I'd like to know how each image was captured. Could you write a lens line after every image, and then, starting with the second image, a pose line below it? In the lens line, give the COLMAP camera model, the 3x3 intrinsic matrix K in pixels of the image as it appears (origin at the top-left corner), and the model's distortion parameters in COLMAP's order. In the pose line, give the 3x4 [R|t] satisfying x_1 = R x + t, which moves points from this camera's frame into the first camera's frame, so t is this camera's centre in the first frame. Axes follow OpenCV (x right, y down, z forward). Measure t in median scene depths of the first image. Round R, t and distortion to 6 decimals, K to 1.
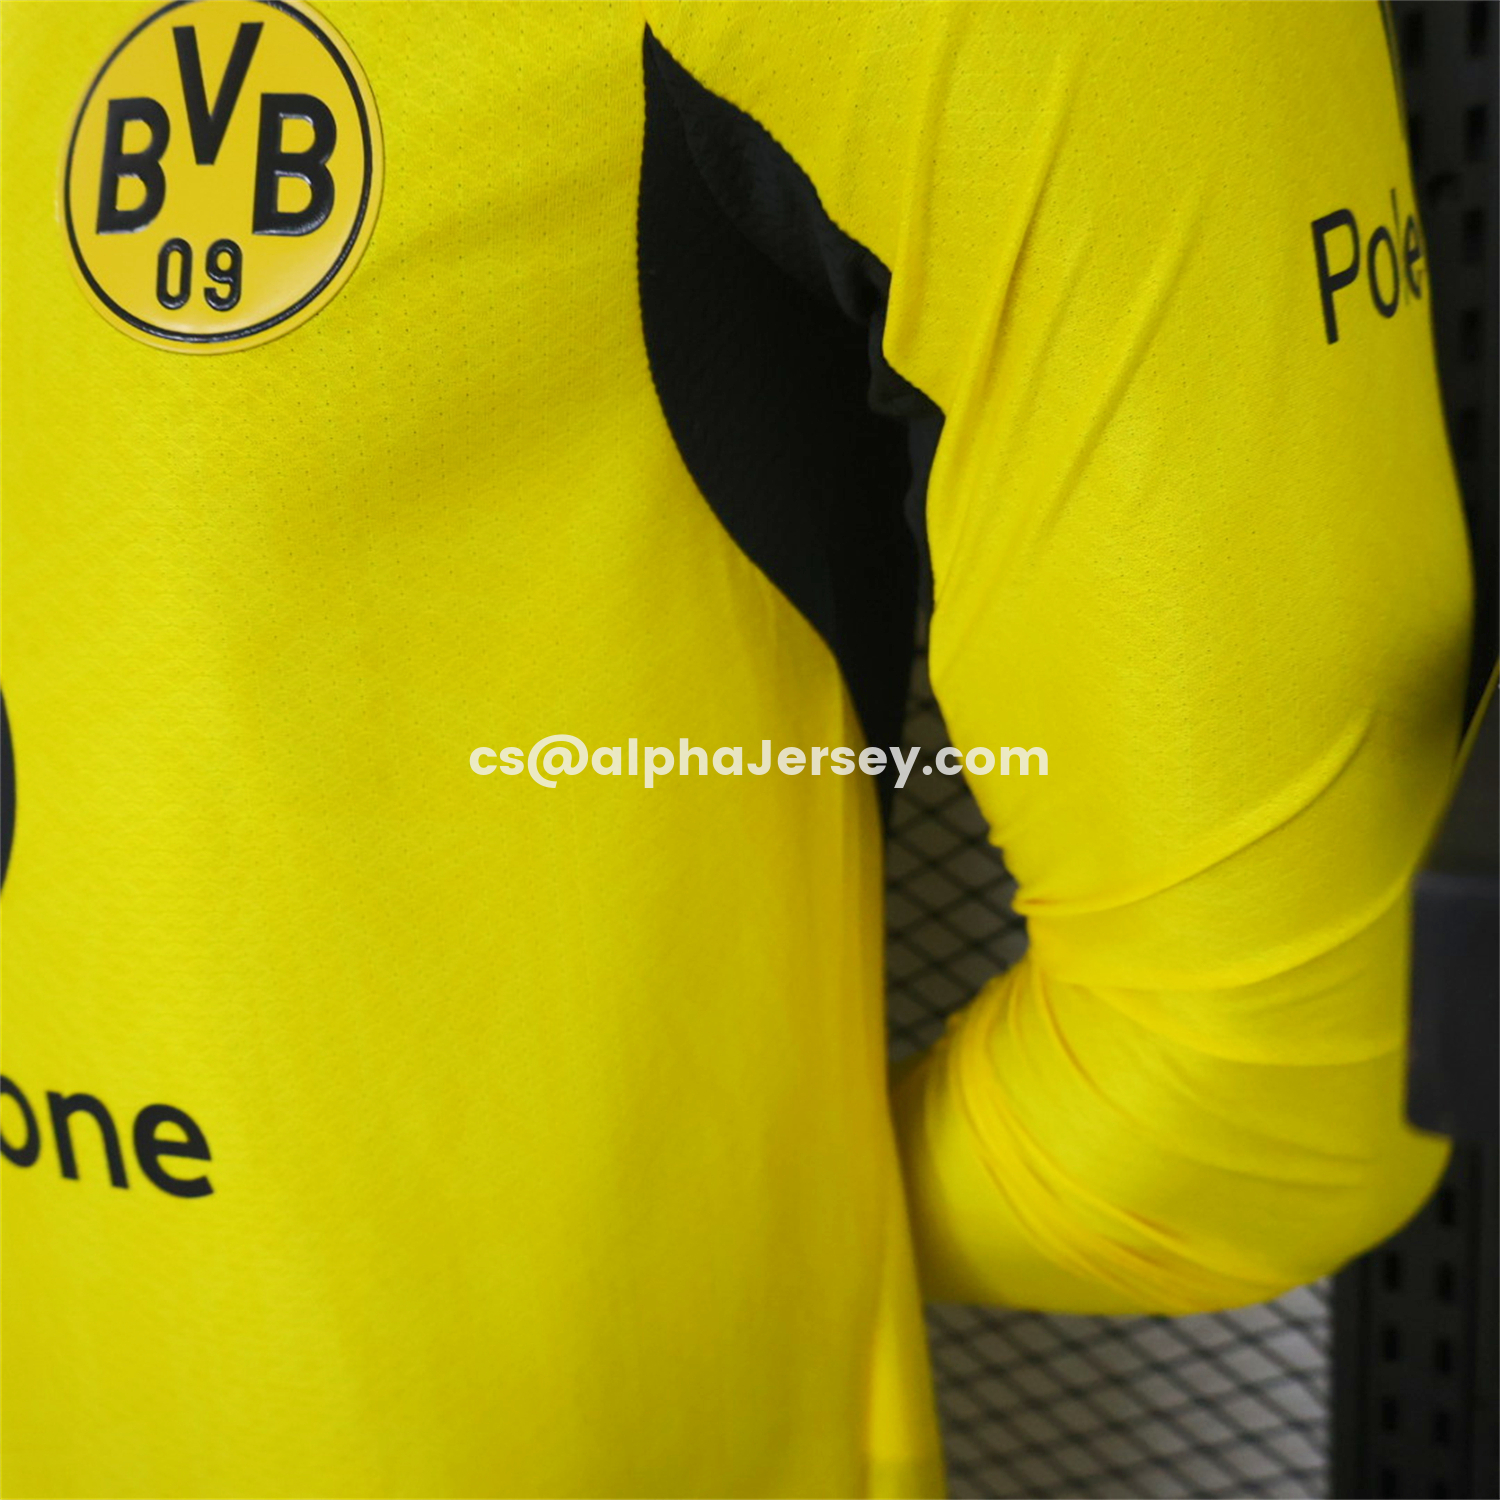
lens RADIAL K [[1545.5, 0, 751.3], [0, 1545.5, 750.7], [0, 0, 1]] dist [-0.020840, 0.000000]
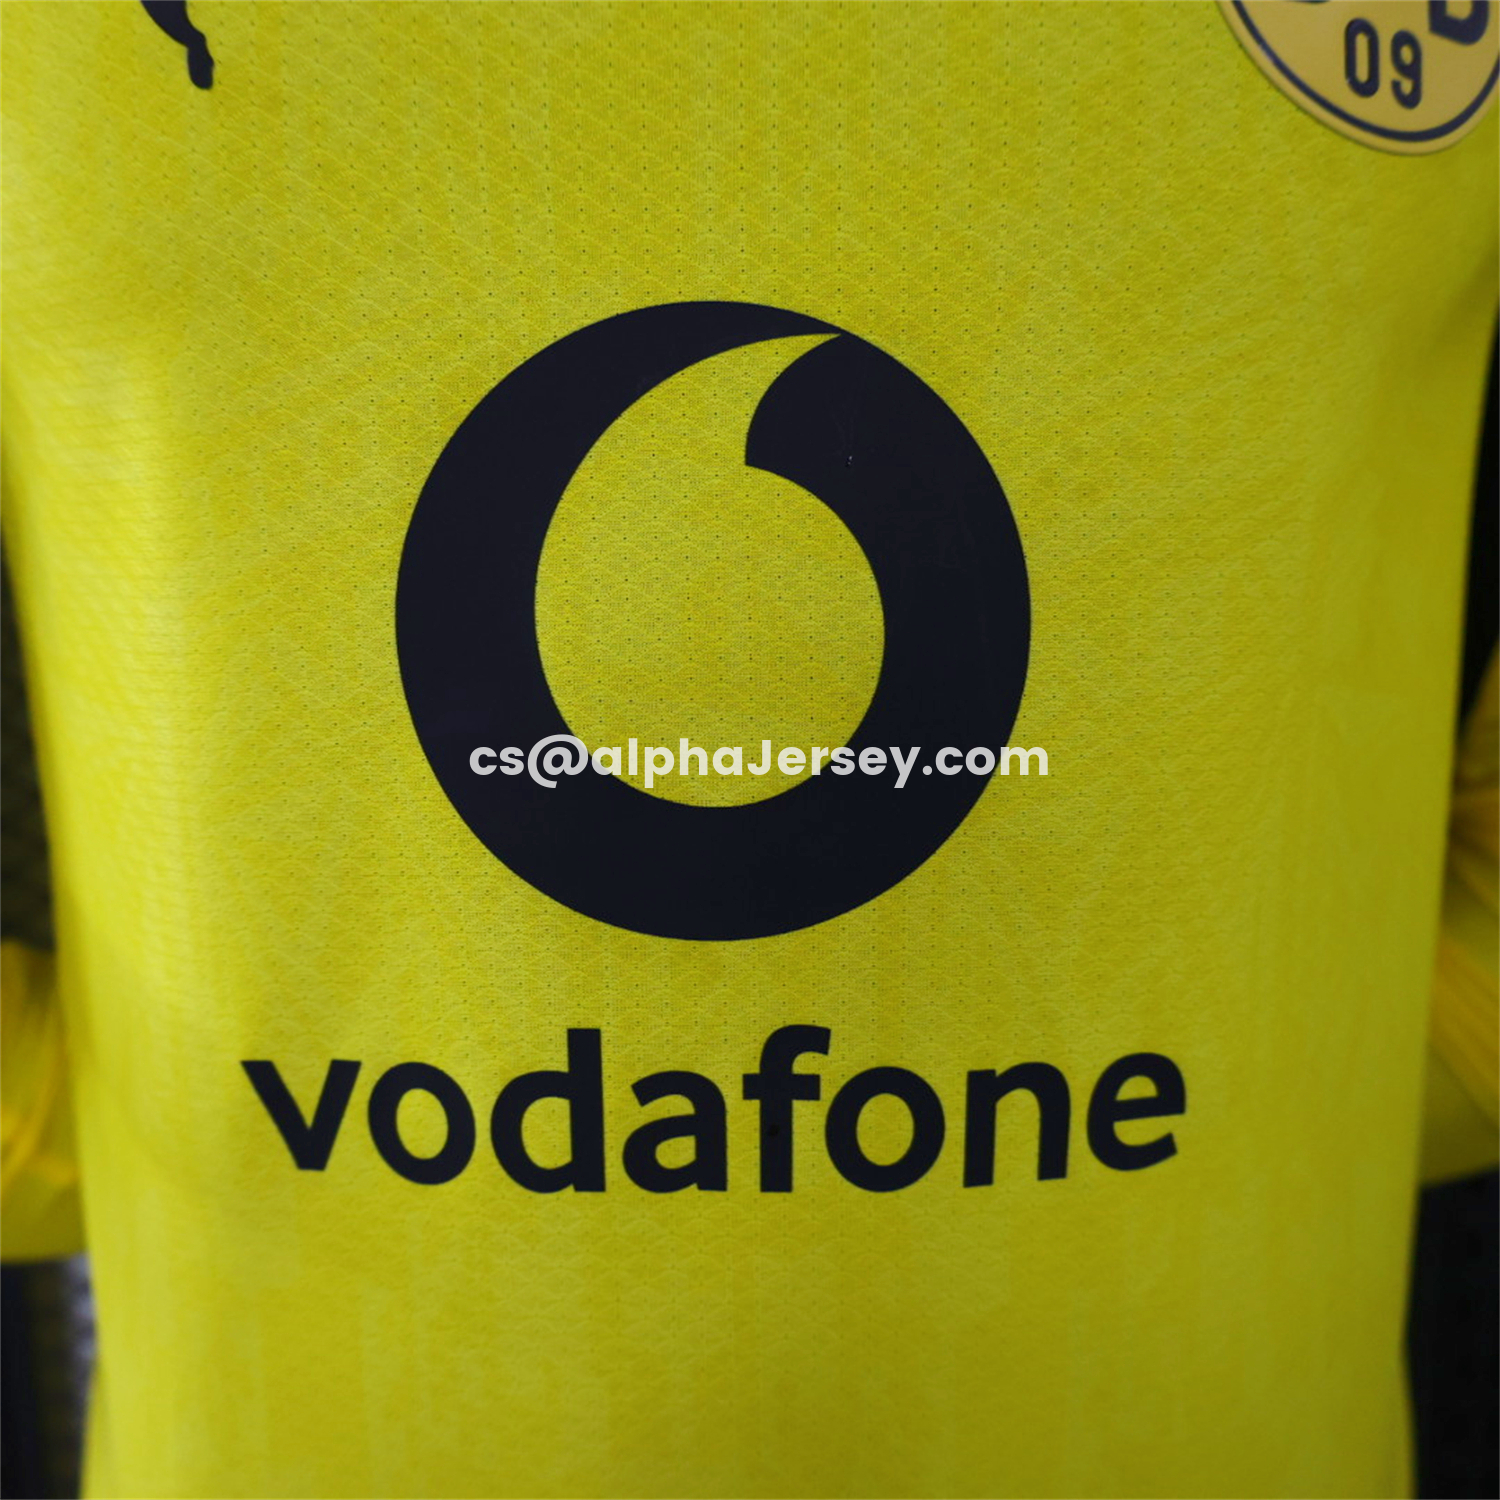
lens RADIAL K [[1545.5, 0, 736.9], [0, 1545.5, 759.9], [0, 0, 1]] dist [-0.020840, 0.000000]
pose [[0.839346, -0.047688, 0.541502, -1.187025], [0.080299, 0.996093, -0.036744, 0.100212], [-0.537634, 0.074324, 0.839896, 0.479320]]
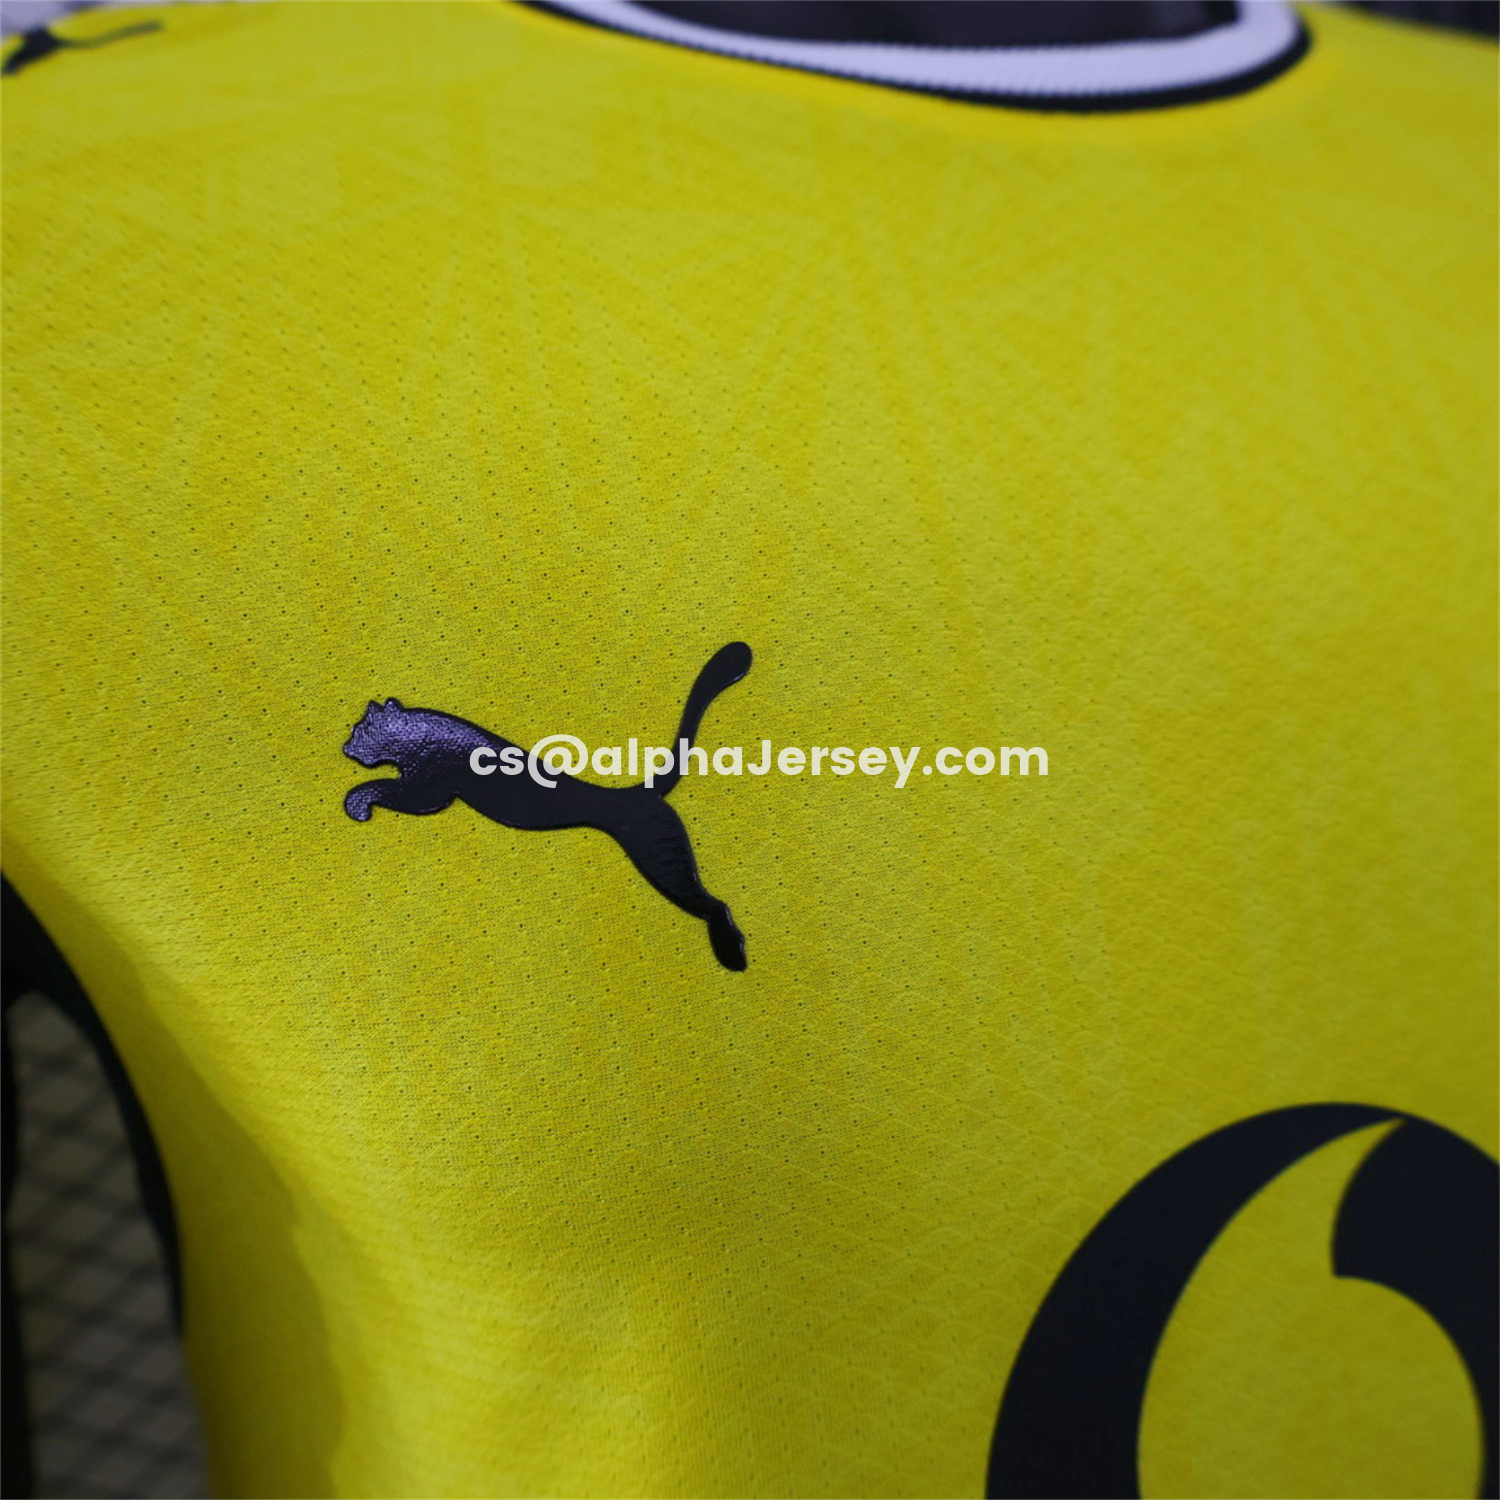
lens RADIAL K [[1545.5, 0, 755.3], [0, 1545.5, 741.3], [0, 0, 1]] dist [-0.020840, 0.000000]
pose [[0.662038, -0.067462, 0.746428, -1.476749], [0.222542, 0.968717, -0.109829, -0.354844], [-0.715668, 0.238822, 0.656341, 0.835286]]
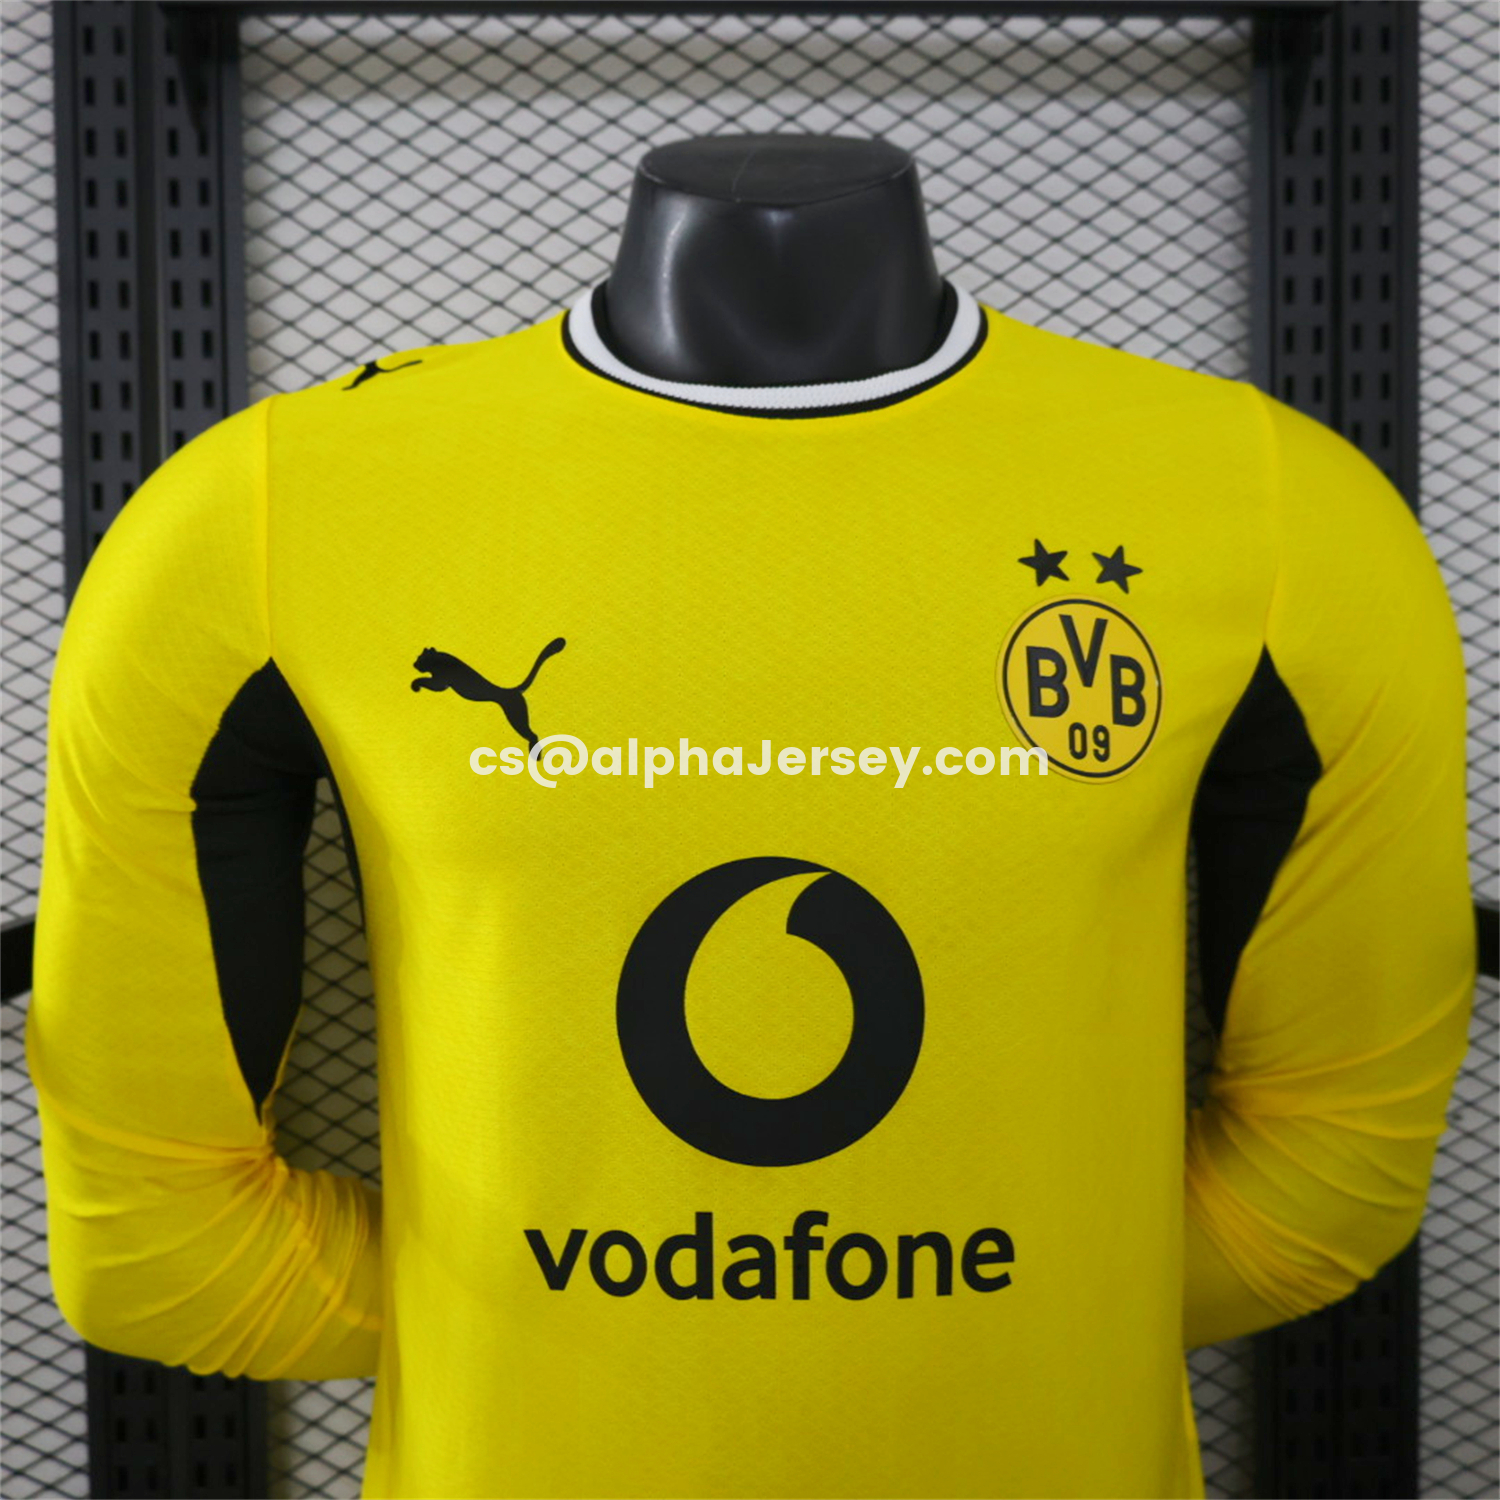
lens RADIAL K [[1545.5, 0, 751.7], [0, 1545.5, 763.1], [0, 0, 1]] dist [-0.020840, 0.000000]
pose [[0.844814, 0.039257, 0.533618, -1.735727], [0.074507, 0.978957, -0.189979, 0.048155], [-0.529847, 0.200255, 0.824112, -0.350601]]
